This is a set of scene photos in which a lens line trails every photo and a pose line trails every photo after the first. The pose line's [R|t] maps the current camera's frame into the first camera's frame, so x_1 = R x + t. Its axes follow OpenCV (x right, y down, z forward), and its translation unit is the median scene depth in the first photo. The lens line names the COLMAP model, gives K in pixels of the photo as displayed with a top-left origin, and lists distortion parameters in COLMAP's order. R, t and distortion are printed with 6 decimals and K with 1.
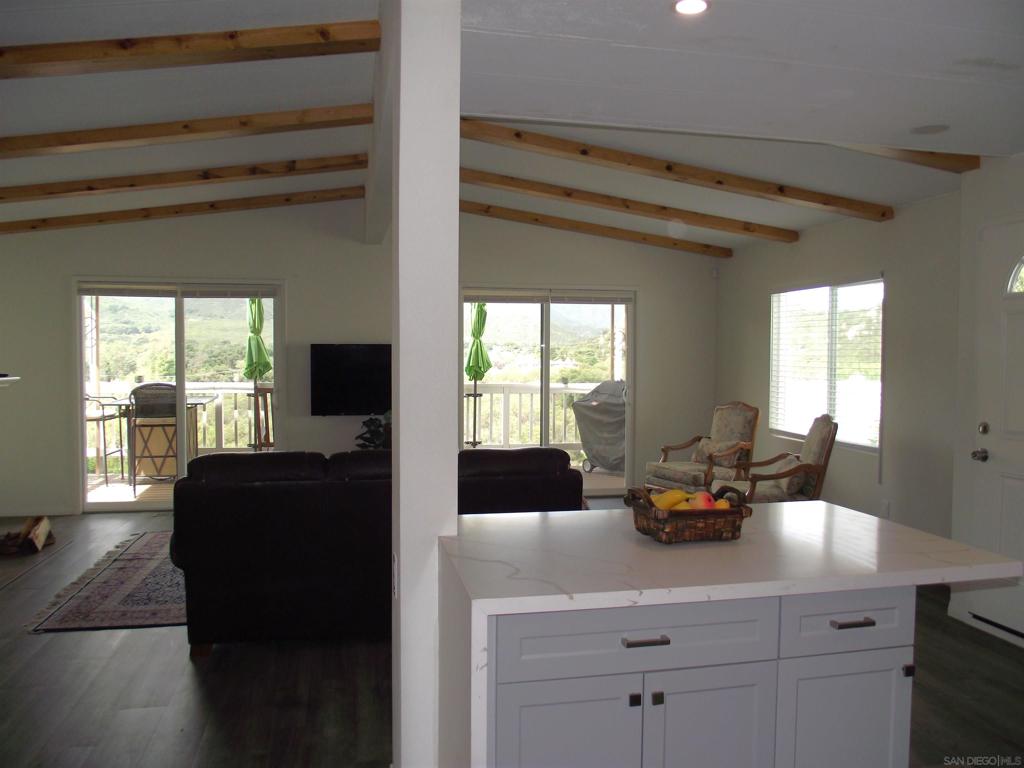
lens RADIAL K [[816.3, 0, 510.2], [0, 816.3, 384.9], [0, 0, 1]] dist [-0.075077, 0.027832]
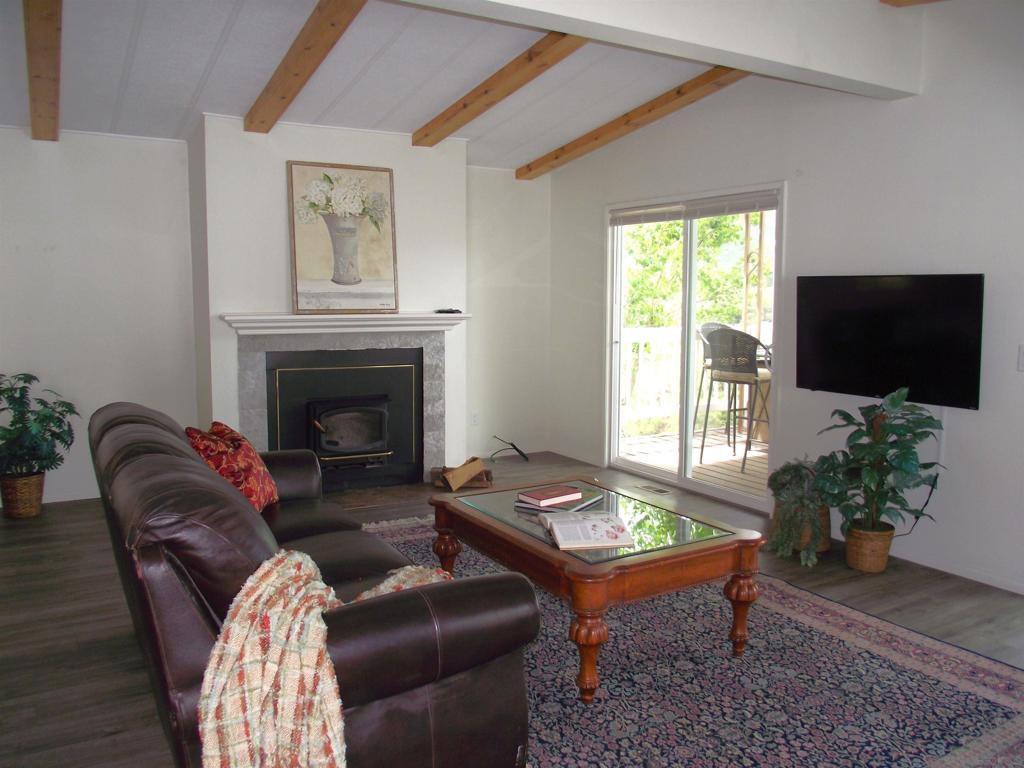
lens RADIAL K [[816.3, 0, 516.6], [0, 816.3, 385.4], [0, 0, 1]] dist [-0.075077, 0.027832]
pose [[0.324586, 0.102917, -0.940240, 0.272020], [-0.039576, 0.994670, 0.095212, -0.015755], [0.945028, 0.006306, 0.326929, 0.544049]]
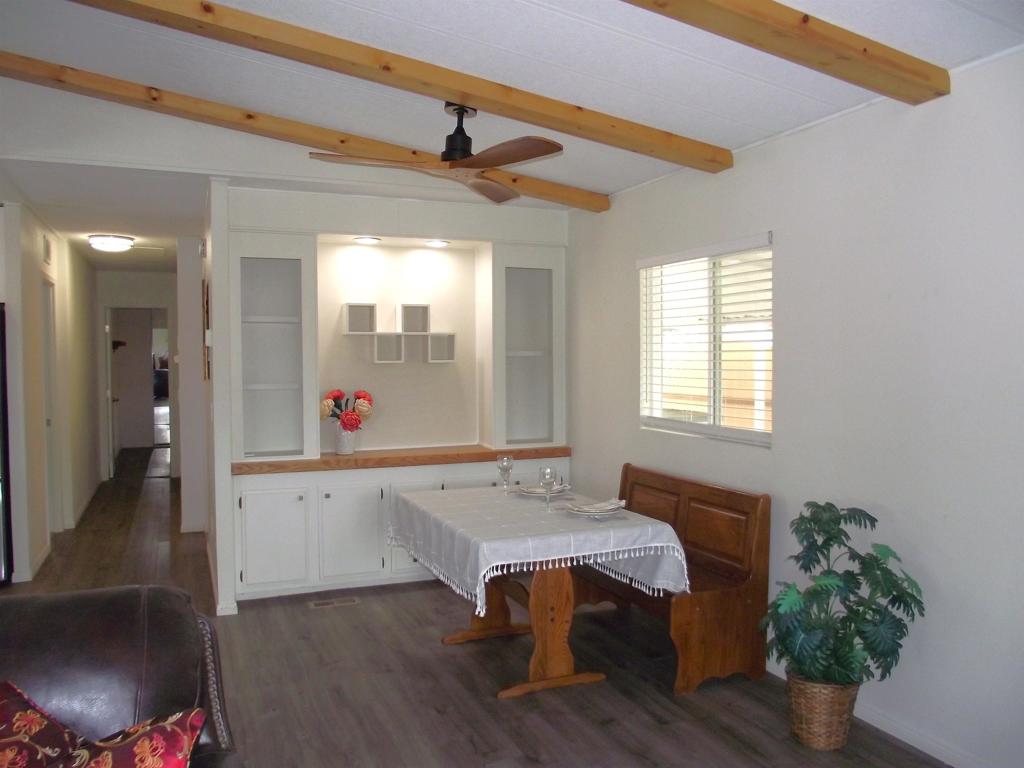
lens RADIAL K [[816.3, 0, 516.9], [0, 816.3, 387.5], [0, 0, 1]] dist [-0.075077, 0.027832]
pose [[-0.978422, 0.005923, -0.206530, 0.029685], [-0.009375, 0.997287, 0.073012, -0.035844], [0.206402, 0.073373, -0.975712, 0.900579]]
